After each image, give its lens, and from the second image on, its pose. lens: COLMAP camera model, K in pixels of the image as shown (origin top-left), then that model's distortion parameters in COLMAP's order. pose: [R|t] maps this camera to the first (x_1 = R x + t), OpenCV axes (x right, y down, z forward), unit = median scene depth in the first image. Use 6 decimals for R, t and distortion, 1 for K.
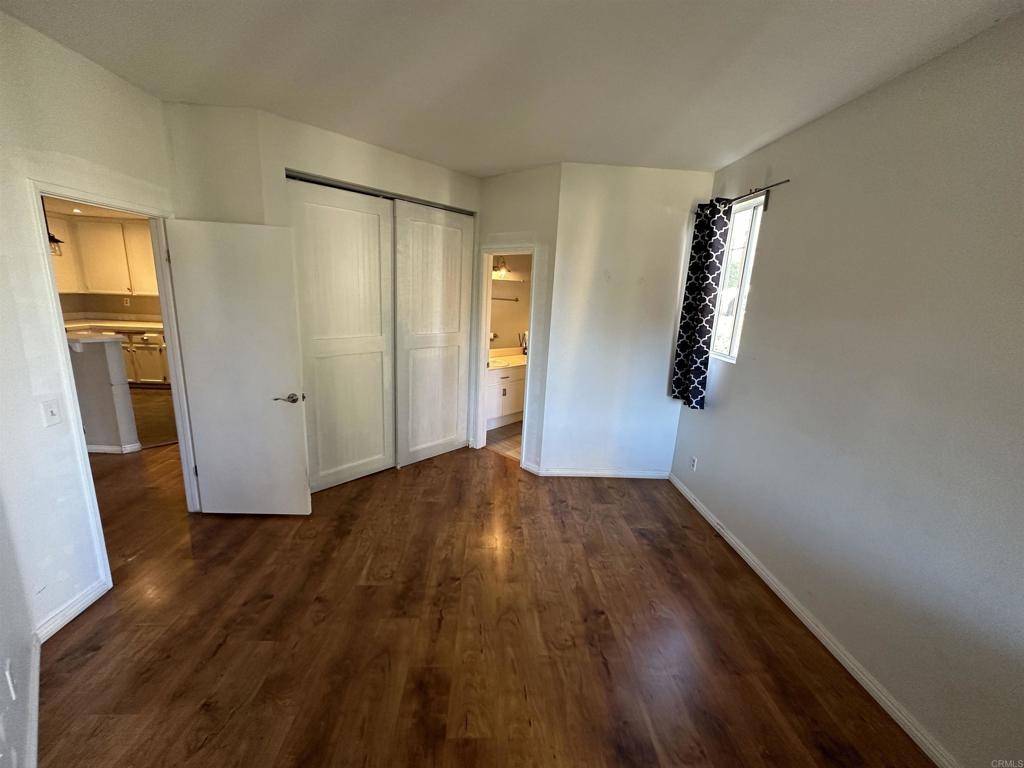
lens RADIAL K [[407.9, 0, 512.0], [0, 407.9, 384.0], [0, 0, 1]] dist [-0.004570, -0.000079]
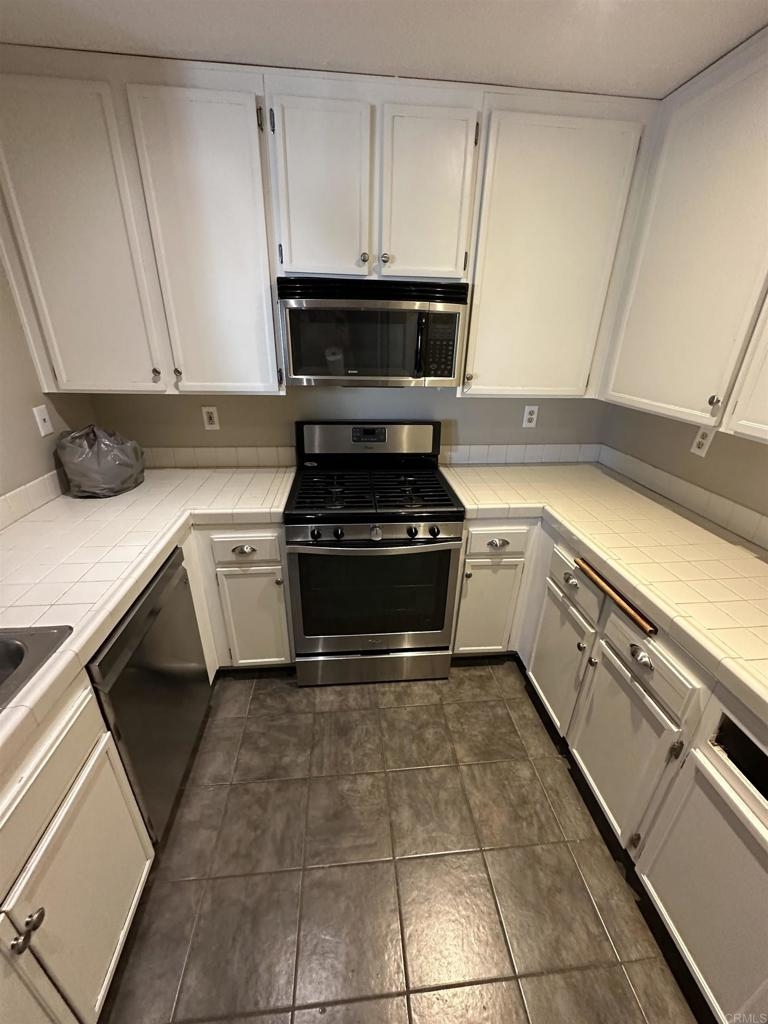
lens RADIAL K [[407.9, 0, 384.0], [0, 407.9, 512.0], [0, 0, 1]] dist [-0.004570, -0.000079]
pose [[0.048286, 0.359432, -0.931921, -0.742660], [-0.244053, 0.908976, 0.337937, -0.215111], [0.968559, 0.211120, 0.131611, 0.828572]]
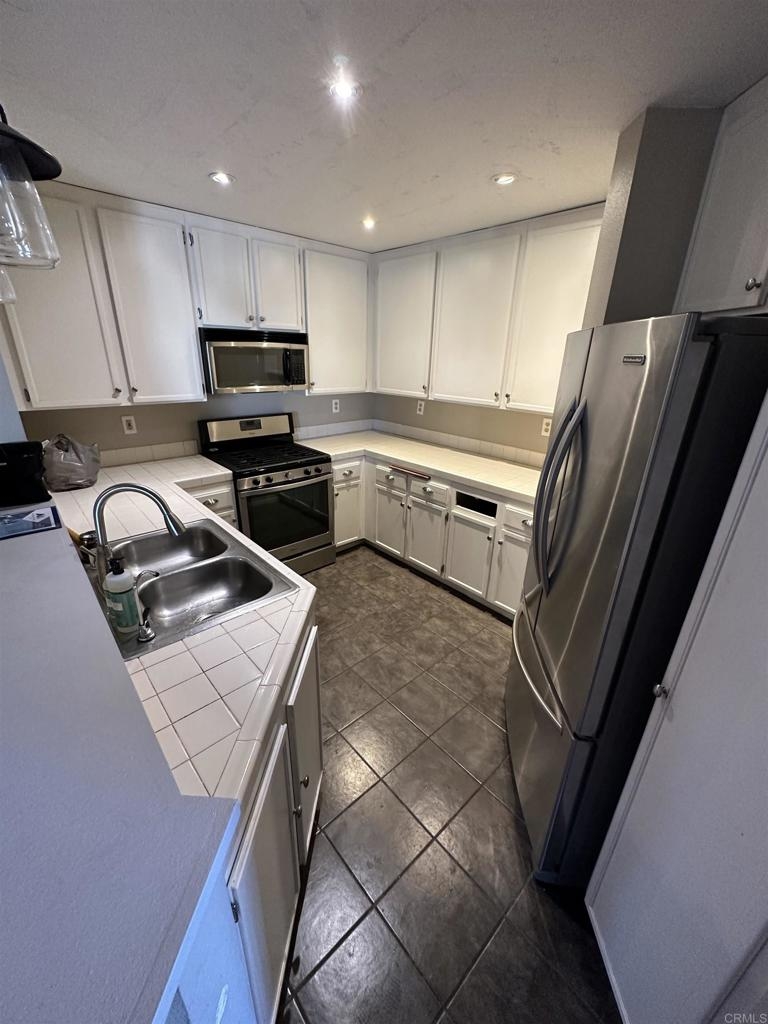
lens RADIAL K [[407.9, 0, 384.0], [0, 407.9, 512.0], [0, 0, 1]] dist [-0.004570, -0.000079]
pose [[0.637586, 0.251879, -0.728039, -0.557842], [-0.167542, 0.967757, 0.188087, -0.171375], [0.751940, 0.002056, 0.659228, 0.619476]]
